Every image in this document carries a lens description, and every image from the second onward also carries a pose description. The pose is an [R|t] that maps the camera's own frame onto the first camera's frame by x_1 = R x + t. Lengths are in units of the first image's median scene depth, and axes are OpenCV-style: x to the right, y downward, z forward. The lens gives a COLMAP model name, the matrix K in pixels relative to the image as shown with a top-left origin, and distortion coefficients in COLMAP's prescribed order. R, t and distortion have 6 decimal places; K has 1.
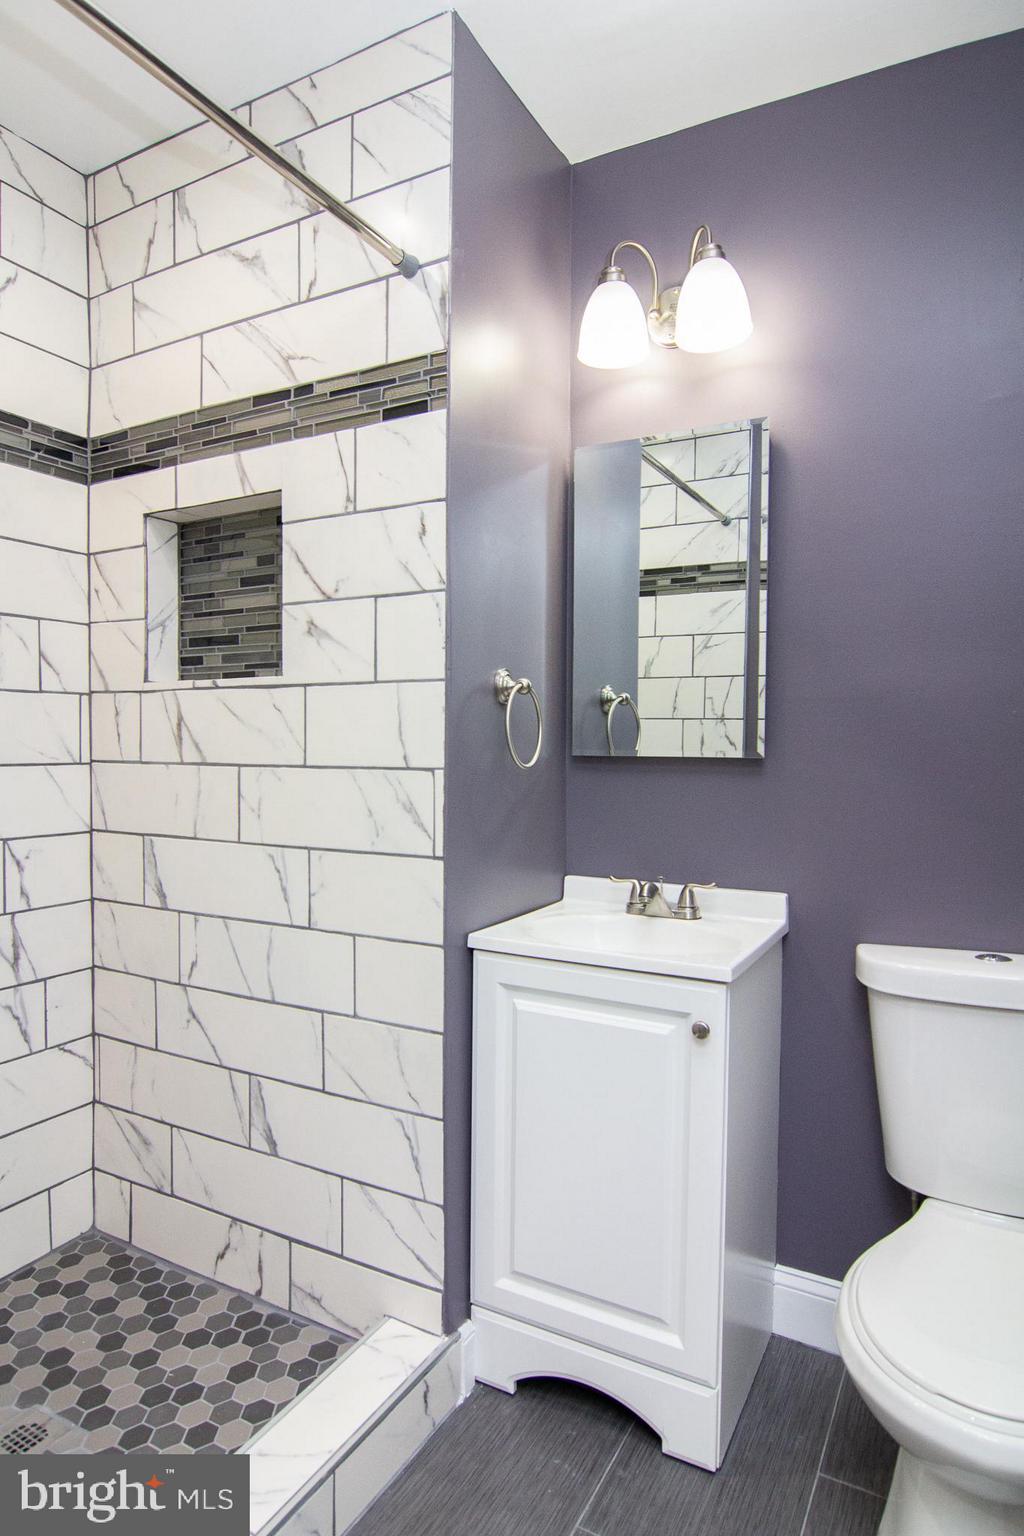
lens RADIAL K [[884.7, 0, 512.0], [0, 884.7, 768.0], [0, 0, 1]] dist [0.000430, -0.000602]
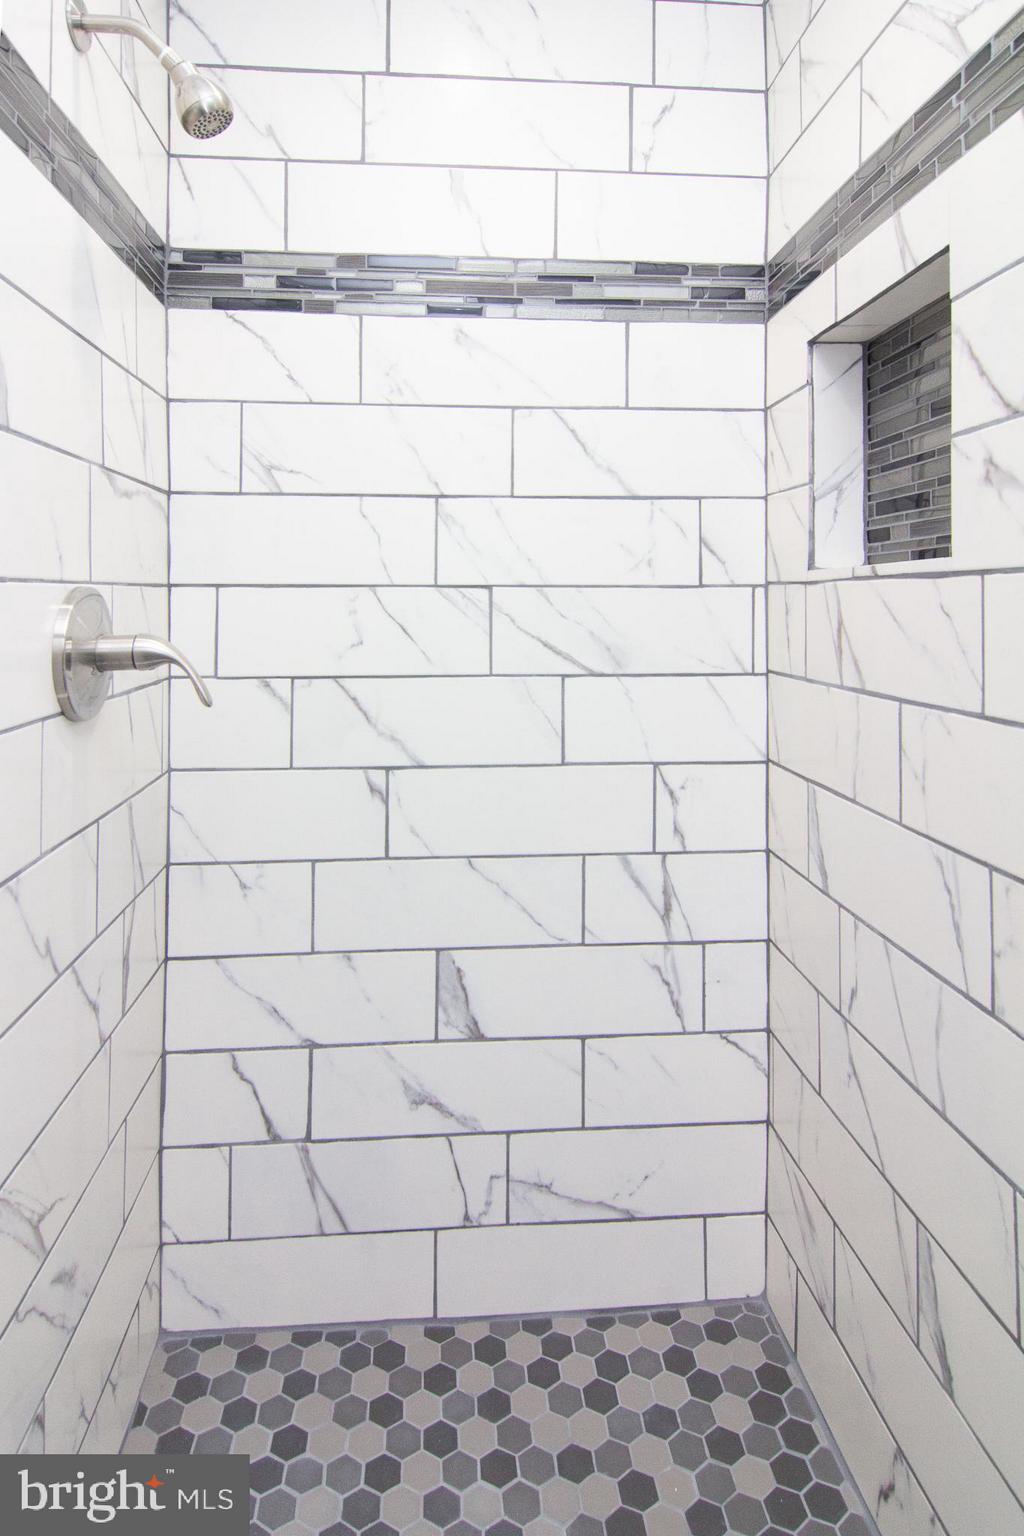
lens RADIAL K [[918.0, 0, 506.8], [0, 918.0, 582.0], [0, 0, 1]] dist [0.016633, -0.001473]
pose [[0.548336, -0.022645, -0.835952, 0.081752], [-0.020299, 0.998978, -0.040375, -0.051529], [0.836012, 0.039108, 0.547316, 0.379497]]
